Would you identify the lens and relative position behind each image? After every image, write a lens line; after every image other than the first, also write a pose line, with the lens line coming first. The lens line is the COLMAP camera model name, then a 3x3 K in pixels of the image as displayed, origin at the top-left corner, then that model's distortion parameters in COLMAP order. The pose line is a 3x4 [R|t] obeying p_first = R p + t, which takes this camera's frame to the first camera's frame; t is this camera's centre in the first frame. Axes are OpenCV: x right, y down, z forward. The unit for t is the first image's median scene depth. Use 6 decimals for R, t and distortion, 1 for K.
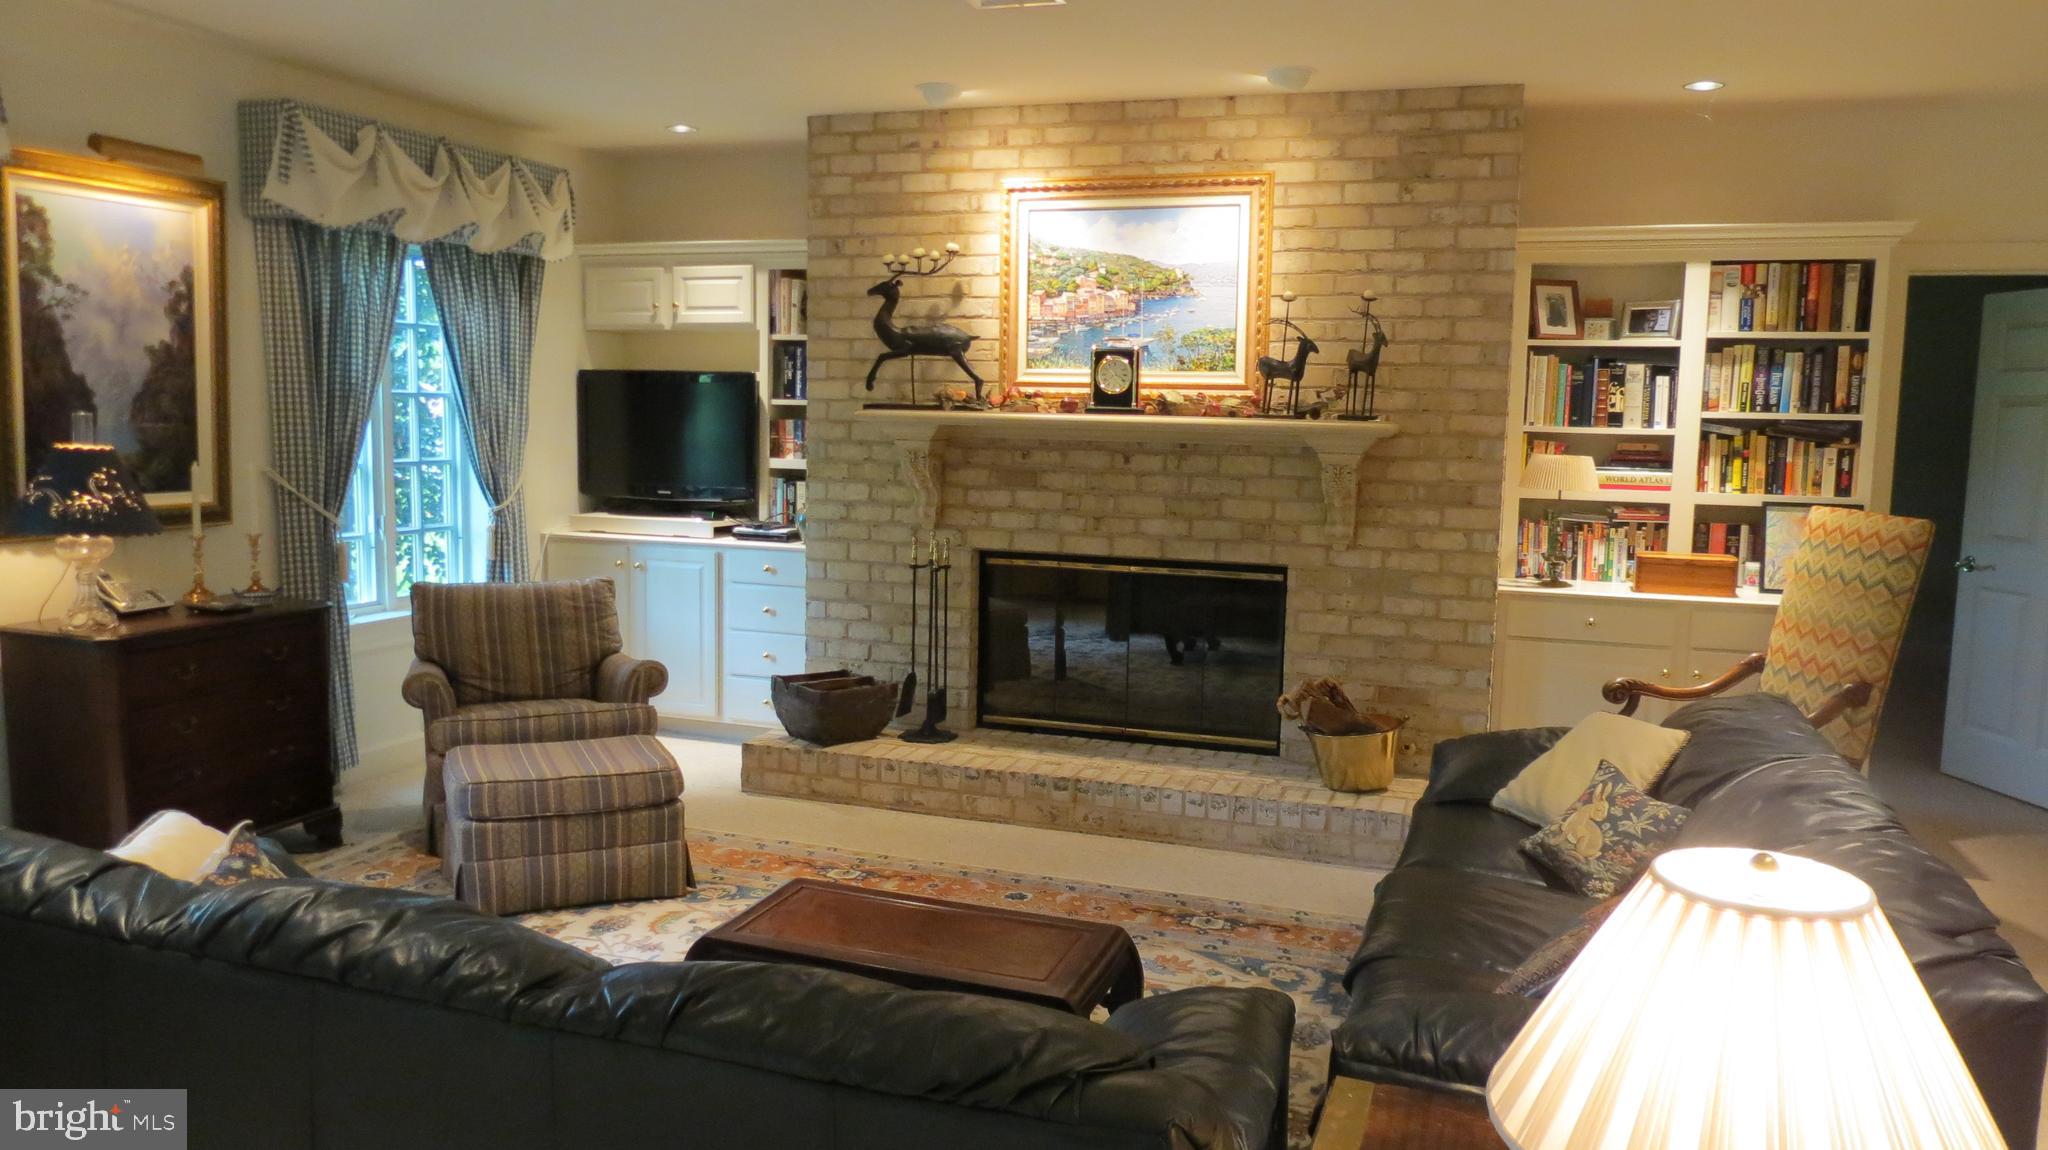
lens RADIAL K [[1471.0, 0, 984.2], [0, 1471.0, 576.3], [0, 0, 1]] dist [-0.025050, 0.013689]
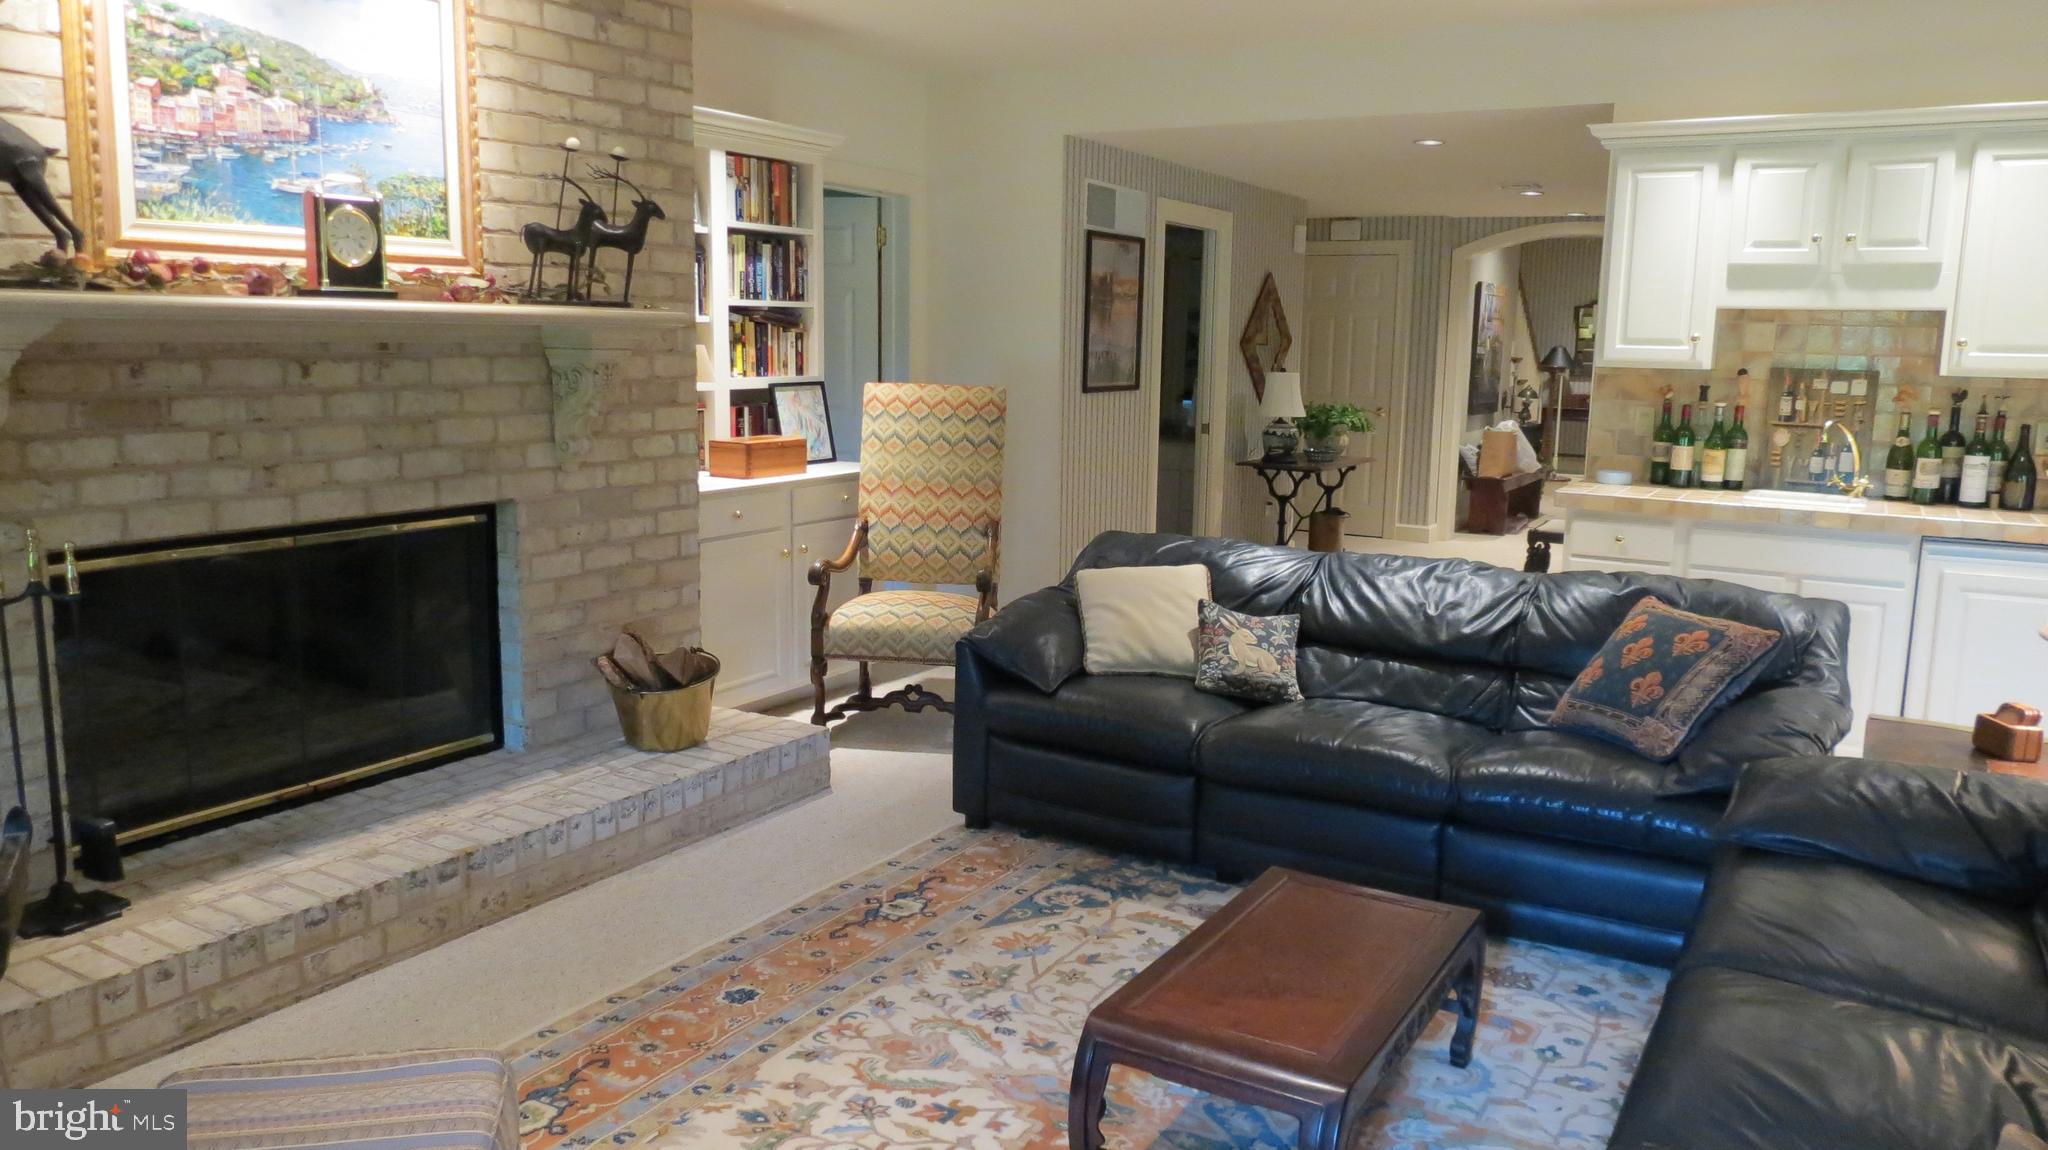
lens RADIAL K [[1471.0, 0, 1031.1], [0, 1471.0, 570.3], [0, 0, 1]] dist [-0.025050, 0.013689]
pose [[0.189744, -0.172355, 0.966587, -0.495771], [0.102395, 0.982577, 0.155105, -0.063153], [-0.976480, 0.069543, 0.204086, 0.592812]]
